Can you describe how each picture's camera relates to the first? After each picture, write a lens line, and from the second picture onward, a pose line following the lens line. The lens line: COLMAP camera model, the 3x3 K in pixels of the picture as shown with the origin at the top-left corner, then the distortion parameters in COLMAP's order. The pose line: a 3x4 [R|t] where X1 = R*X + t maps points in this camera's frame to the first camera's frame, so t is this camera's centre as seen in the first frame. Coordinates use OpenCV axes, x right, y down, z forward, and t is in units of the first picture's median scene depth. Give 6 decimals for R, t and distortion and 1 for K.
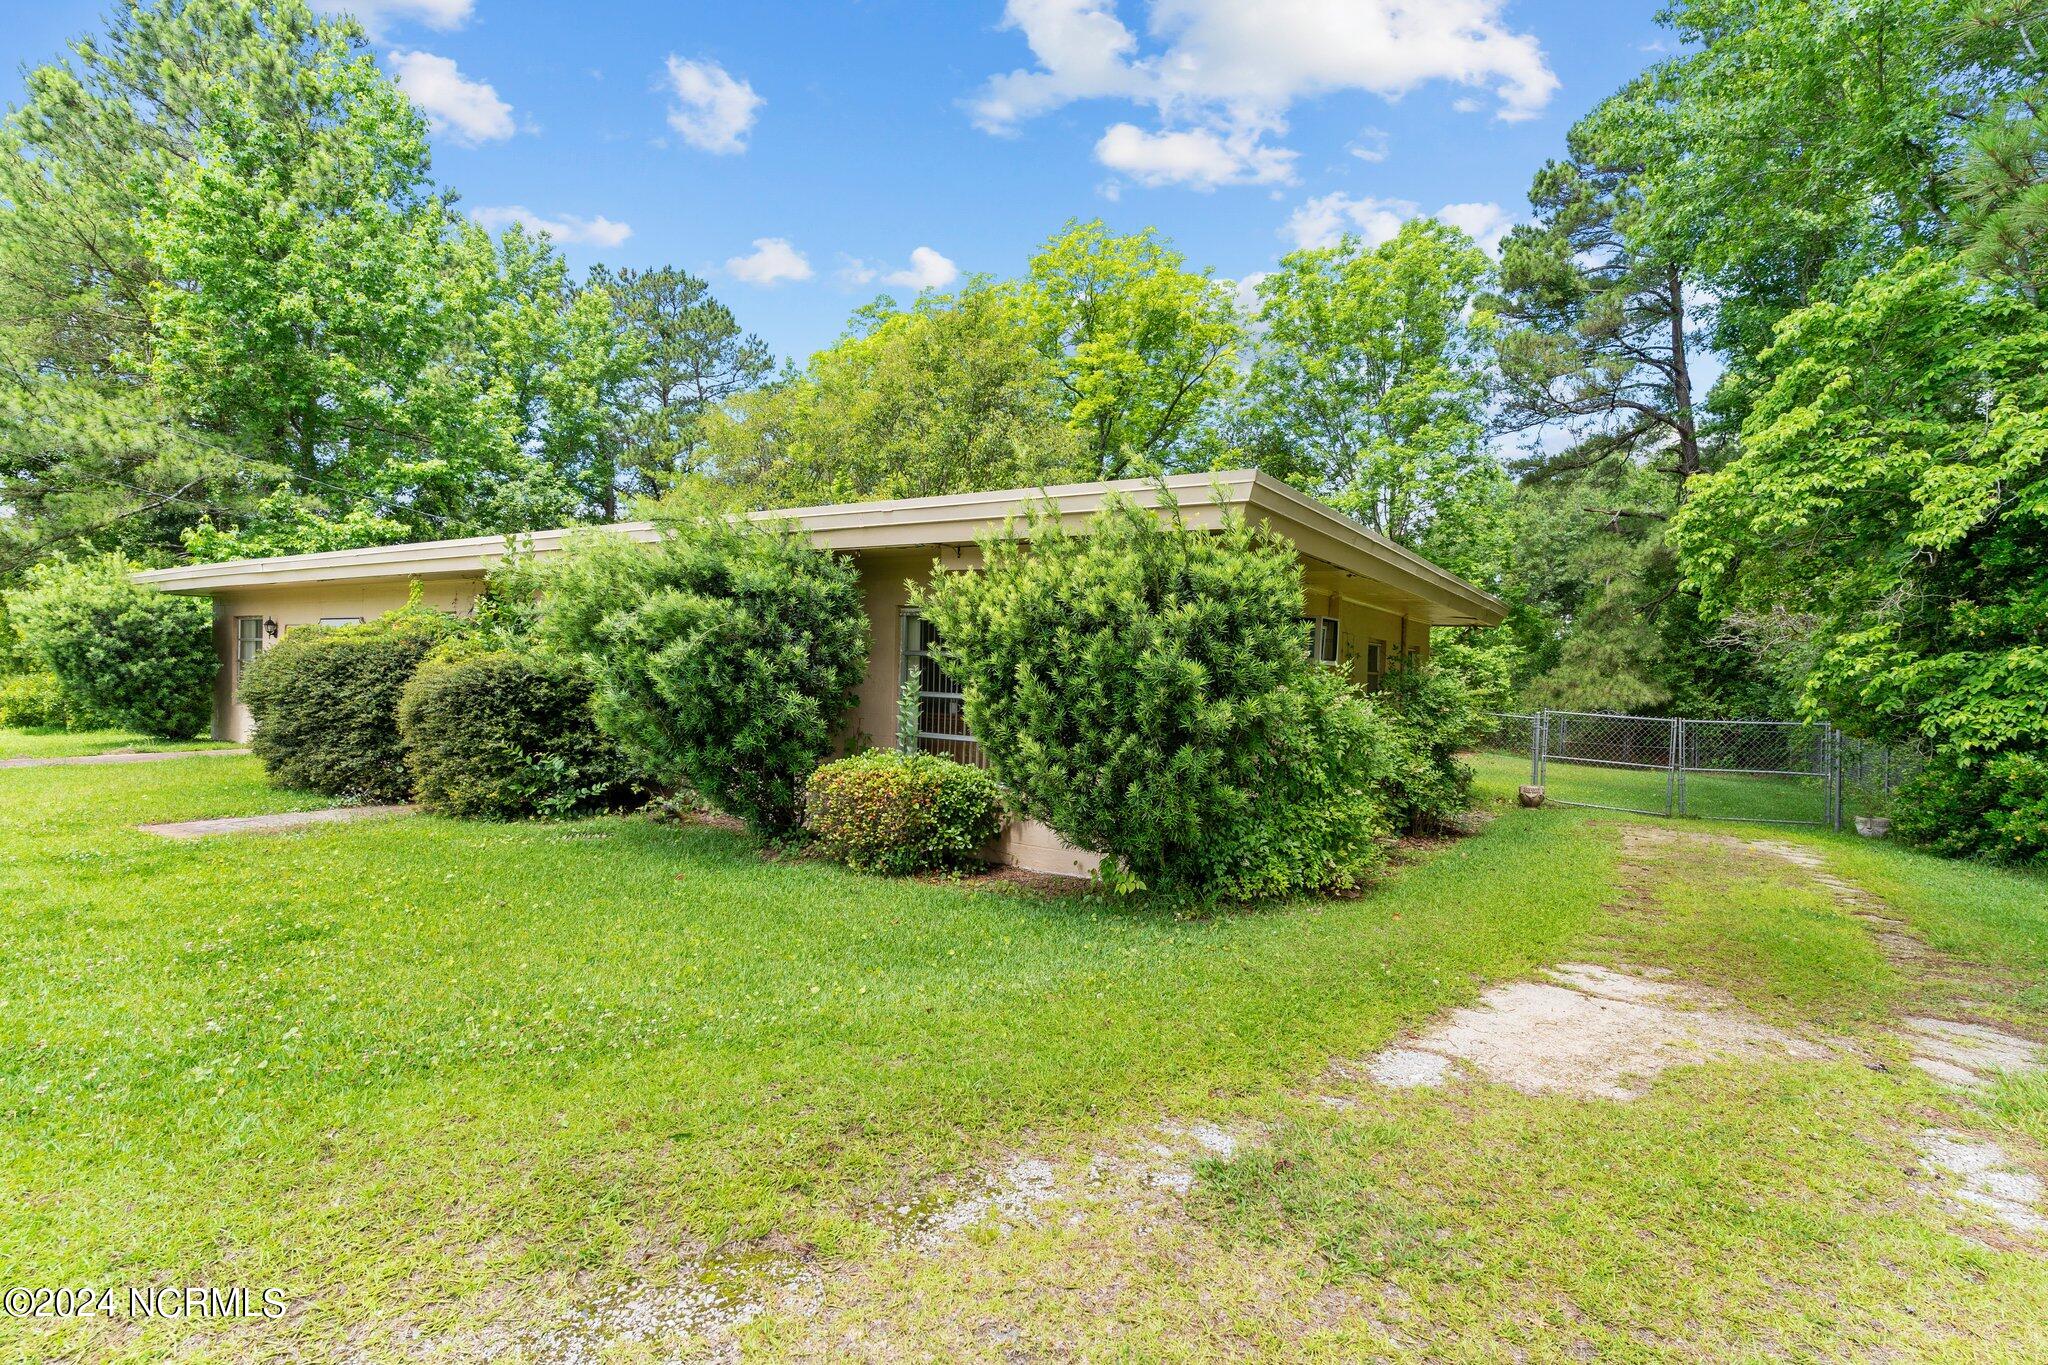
lens RADIAL K [[971.1, 0, 1020.3], [0, 971.1, 674.8], [0, 0, 1]] dist [0.001052, -0.000870]
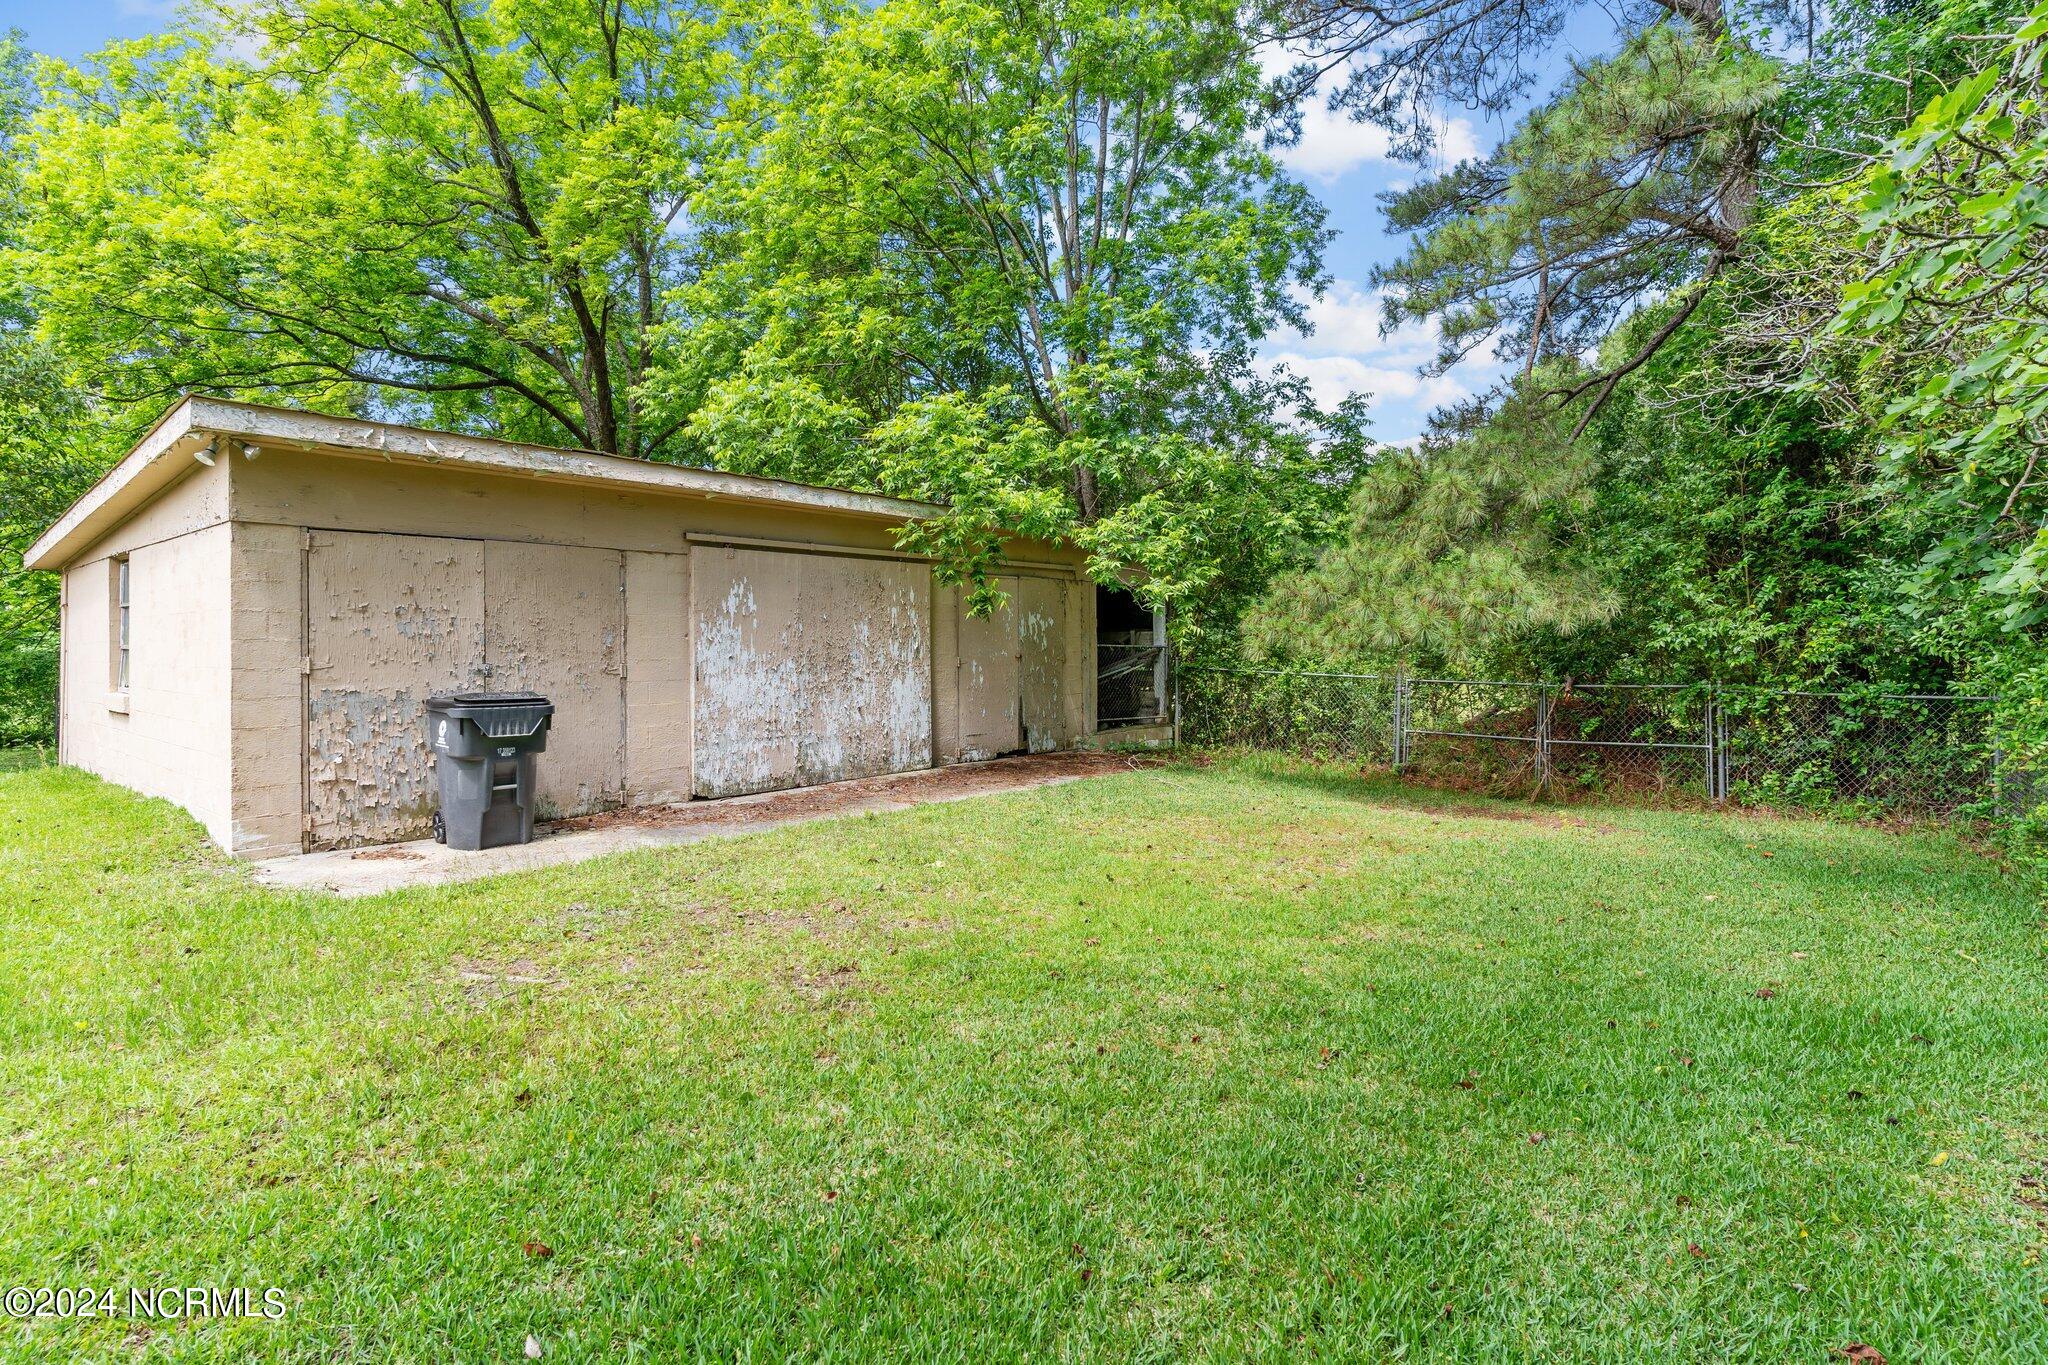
lens RADIAL K [[986.0, 0, 1021.6], [0, 986.0, 632.4], [0, 0, 1]] dist [-0.006009, -0.000558]
pose [[0.993532, -0.037425, -0.107212, 1.286891], [0.035530, 0.999178, -0.019534, 0.081822], [0.107855, 0.015599, 0.994044, 1.619816]]
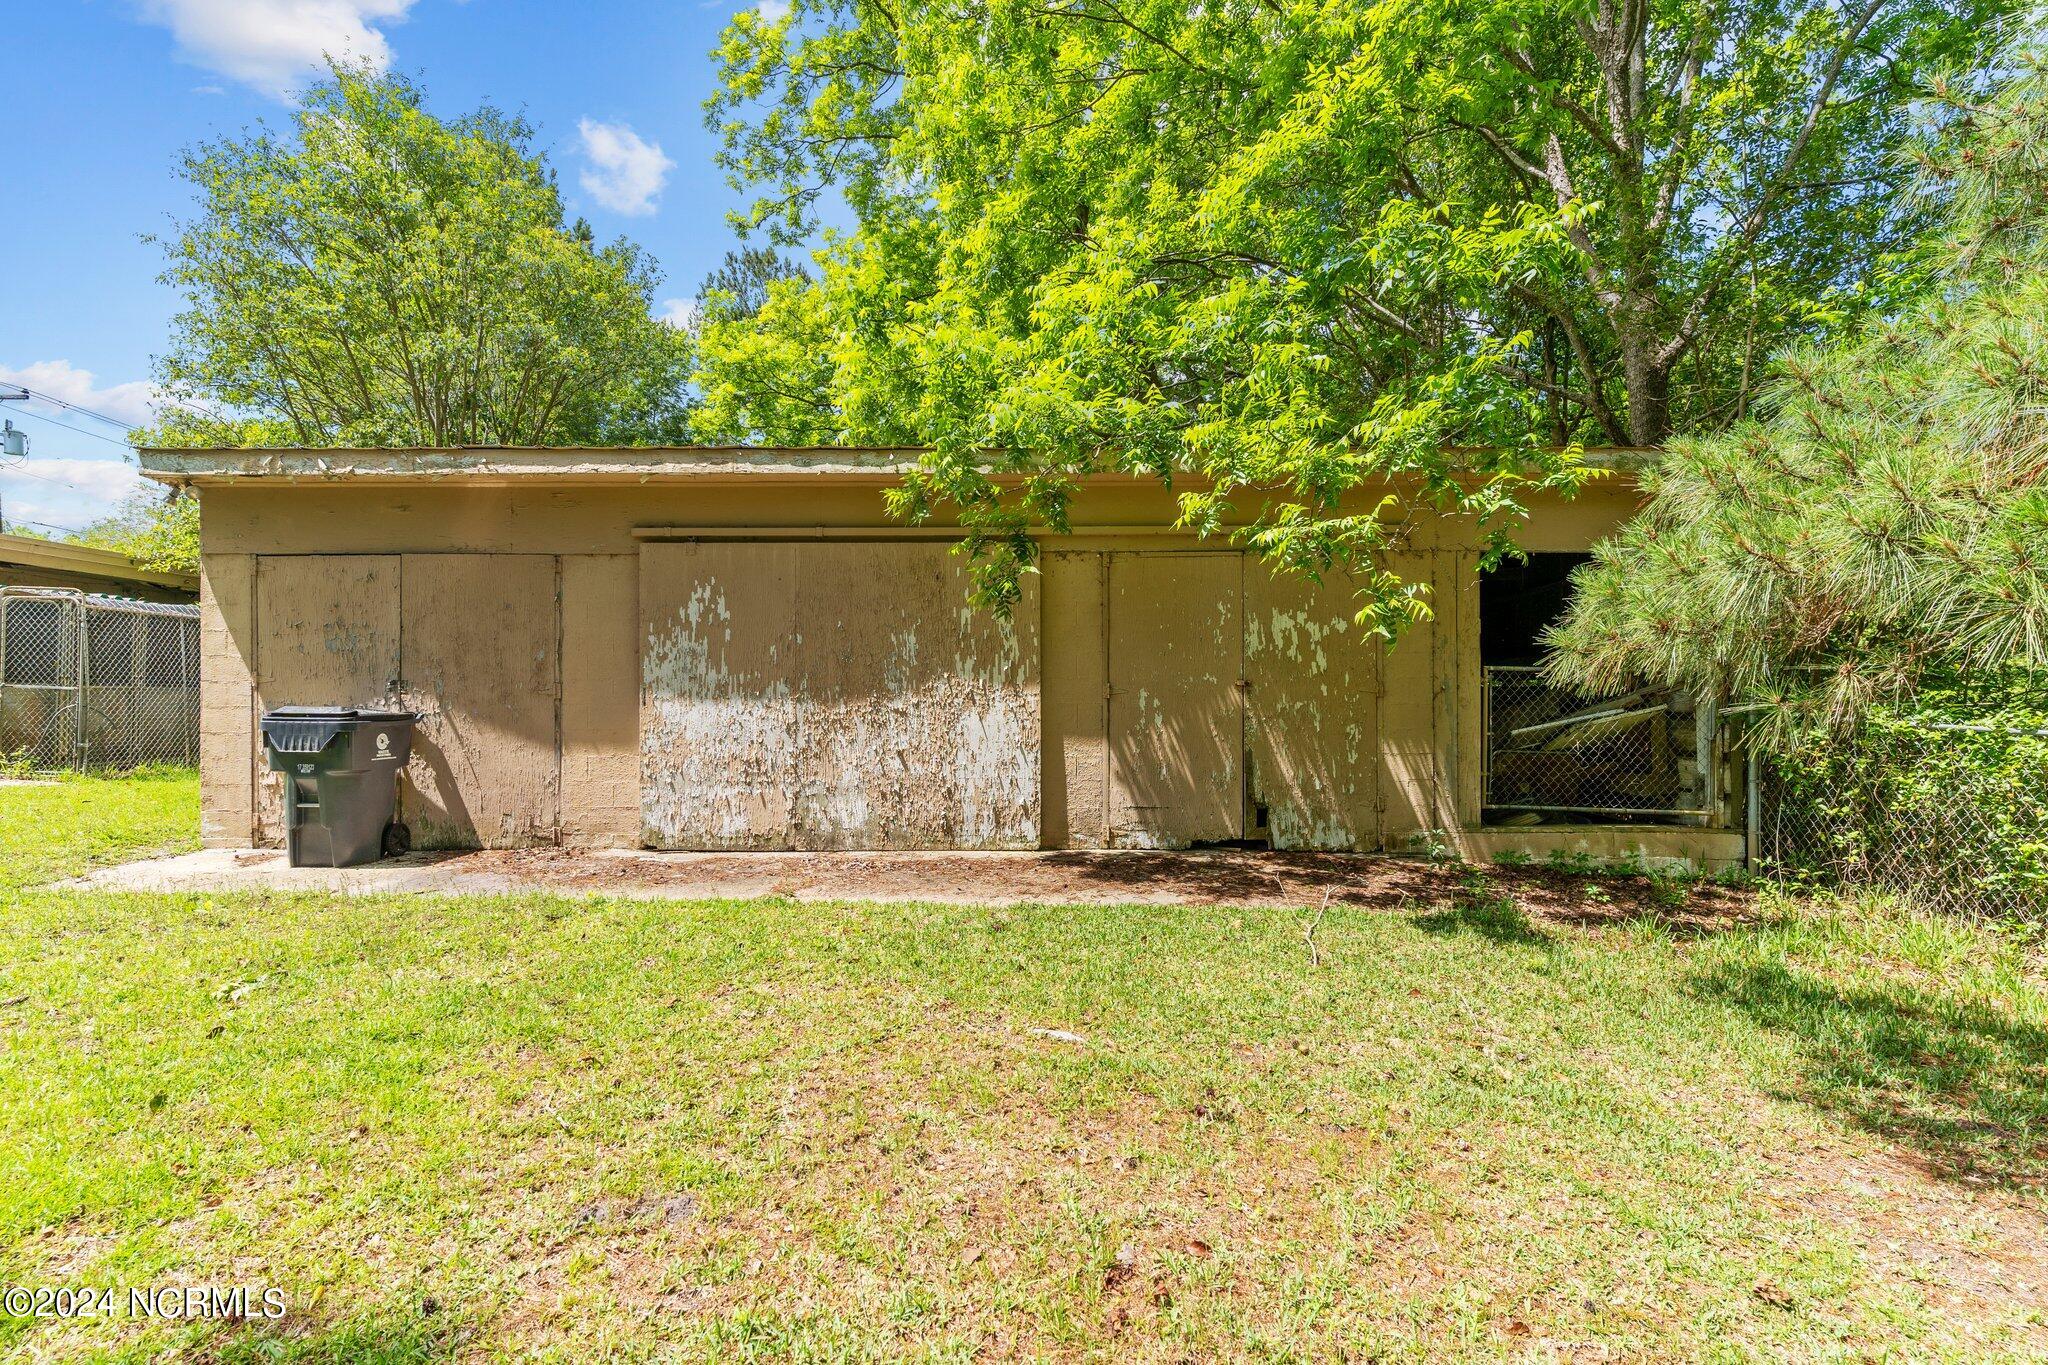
lens RADIAL K [[971.1, 0, 1020.3], [0, 971.1, 674.8], [0, 0, 1]] dist [0.001052, -0.000870]
pose [[0.556739, -0.062557, -0.828328, 1.642540], [0.012930, 0.997692, -0.066657, 0.125443], [0.830587, 0.026401, 0.556263, 2.273695]]
